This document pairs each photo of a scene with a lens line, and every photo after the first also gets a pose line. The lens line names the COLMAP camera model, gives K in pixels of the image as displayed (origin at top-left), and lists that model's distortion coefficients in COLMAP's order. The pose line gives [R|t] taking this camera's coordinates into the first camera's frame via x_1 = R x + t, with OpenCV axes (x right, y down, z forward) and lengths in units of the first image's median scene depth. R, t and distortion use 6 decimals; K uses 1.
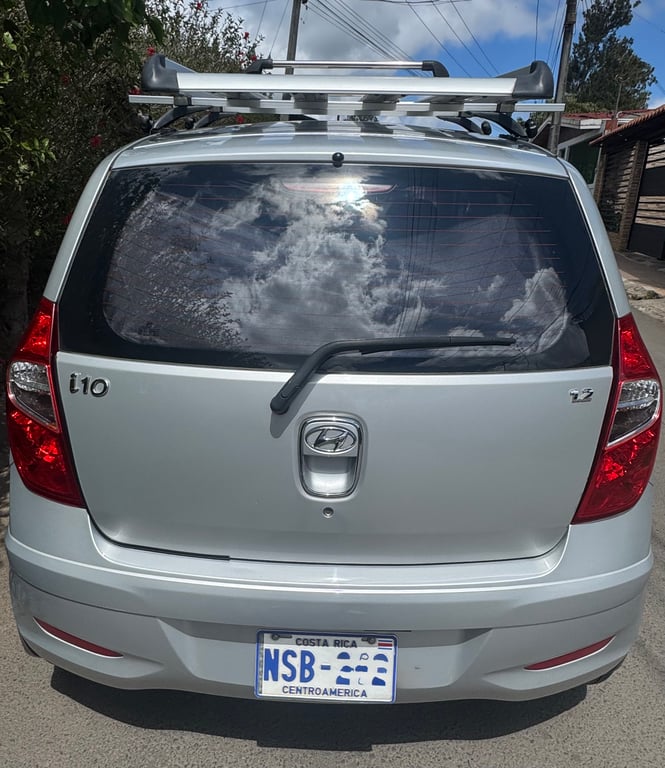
lens RADIAL K [[547.4, 0, 332.5], [0, 547.4, 384.0], [0, 0, 1]] dist [-0.001847, 0.000980]
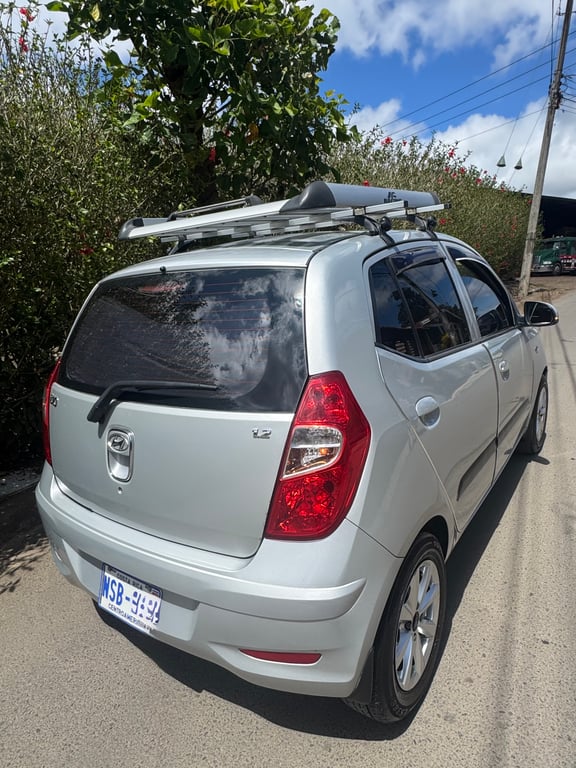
lens RADIAL K [[464.3, 0, 288.0], [0, 464.3, 384.0], [0, 0, 1]] dist [0.003009, 0.000393]
pose [[0.841694, 0.055376, -0.537107, 1.009323], [-0.106925, 0.992122, -0.065272, -0.027637], [0.529262, 0.112369, 0.840985, 0.098899]]
